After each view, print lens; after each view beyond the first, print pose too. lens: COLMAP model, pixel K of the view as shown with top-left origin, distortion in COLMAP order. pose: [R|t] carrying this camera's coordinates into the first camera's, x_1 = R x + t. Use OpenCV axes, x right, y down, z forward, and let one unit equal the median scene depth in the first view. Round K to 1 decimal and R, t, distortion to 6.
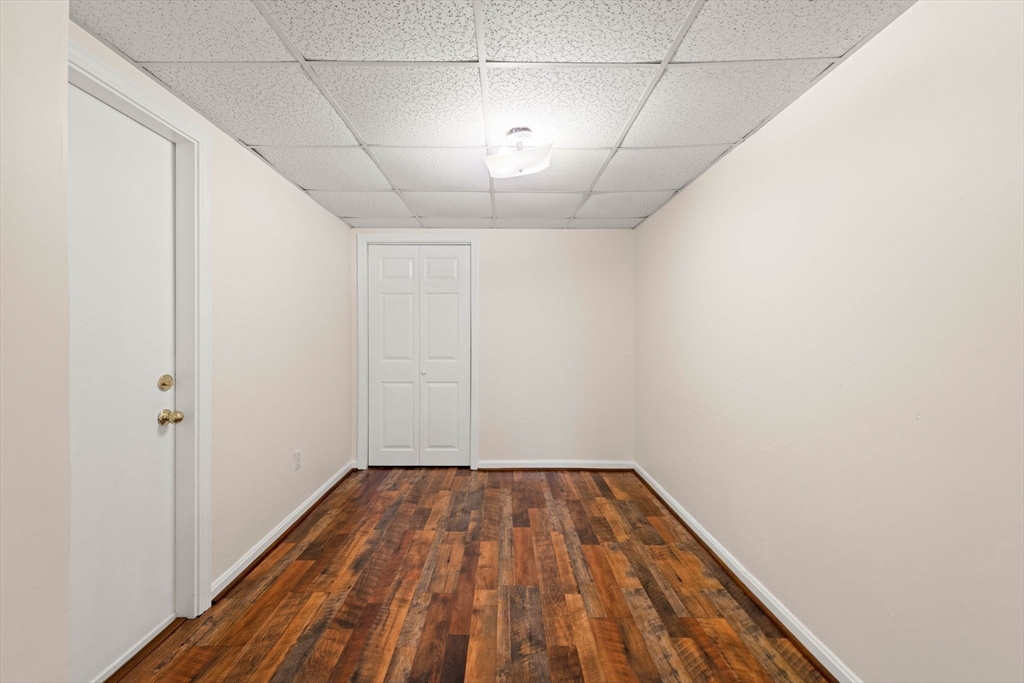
lens RADIAL K [[412.5, 0, 512.6], [0, 412.5, 345.4], [0, 0, 1]] dist [0.002605, -0.000012]
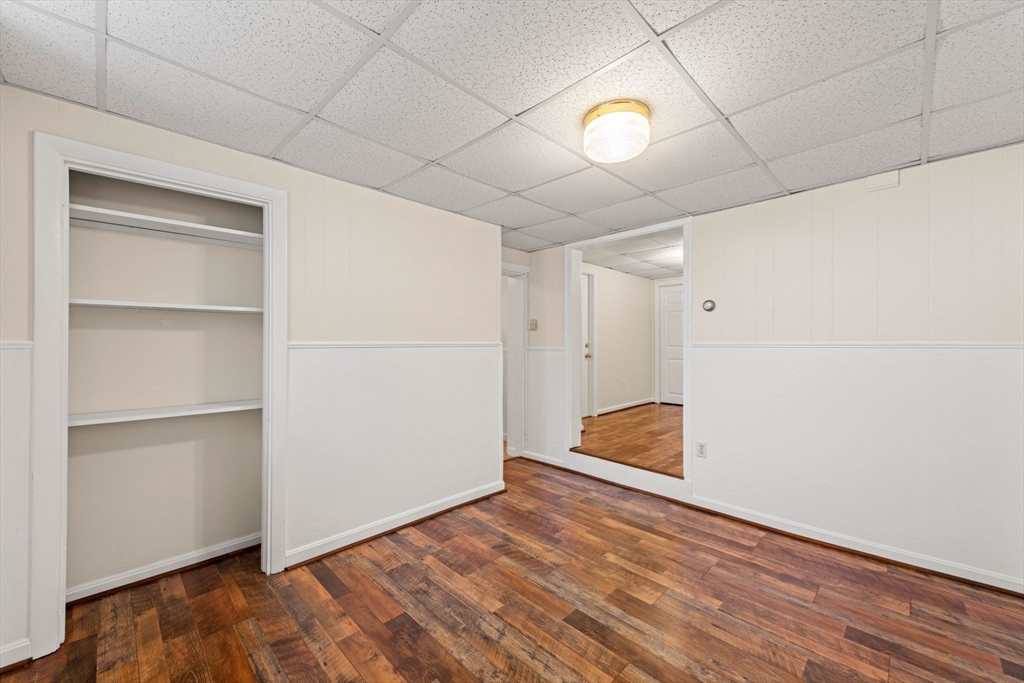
lens RADIAL K [[399.3, 0, 506.6], [0, 399.3, 339.5], [0, 0, 1]] dist [0.001616, -0.000069]
pose [[0.691704, -0.011185, -0.722094, 1.000381], [-0.012023, 0.999563, -0.027000, 0.124501], [0.722081, 0.027357, 0.691268, -1.612526]]
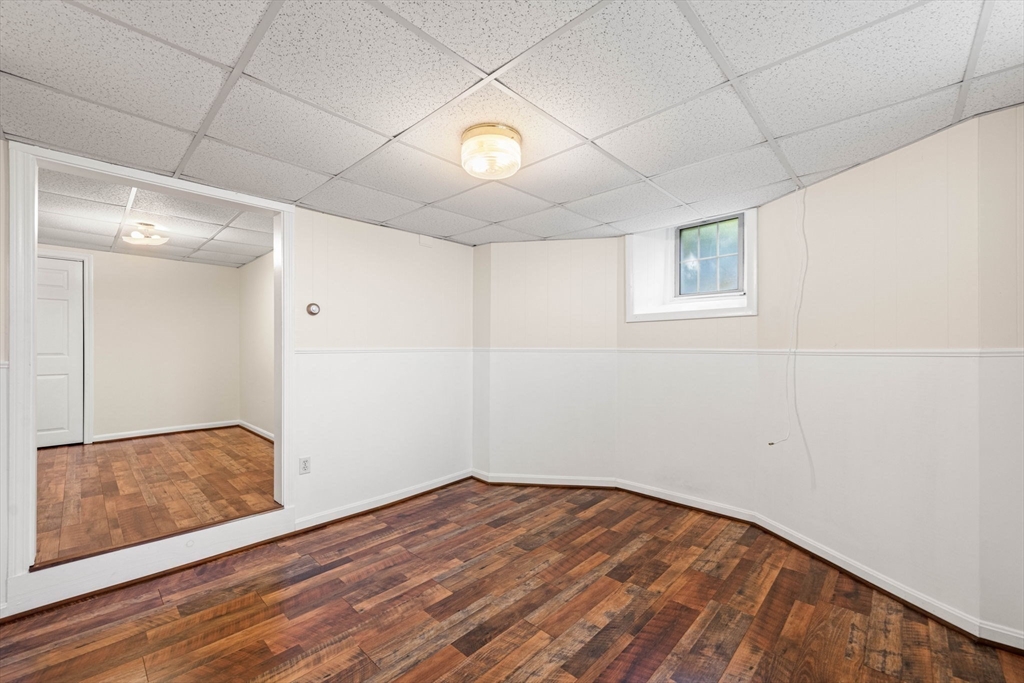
lens RADIAL K [[412.5, 0, 512.6], [0, 412.5, 345.4], [0, 0, 1]] dist [0.002605, -0.000012]
pose [[0.694866, -0.003207, 0.719132, -0.186560], [0.022188, 0.999610, -0.016981, 0.114963], [-0.718797, 0.027755, 0.694666, -1.541714]]
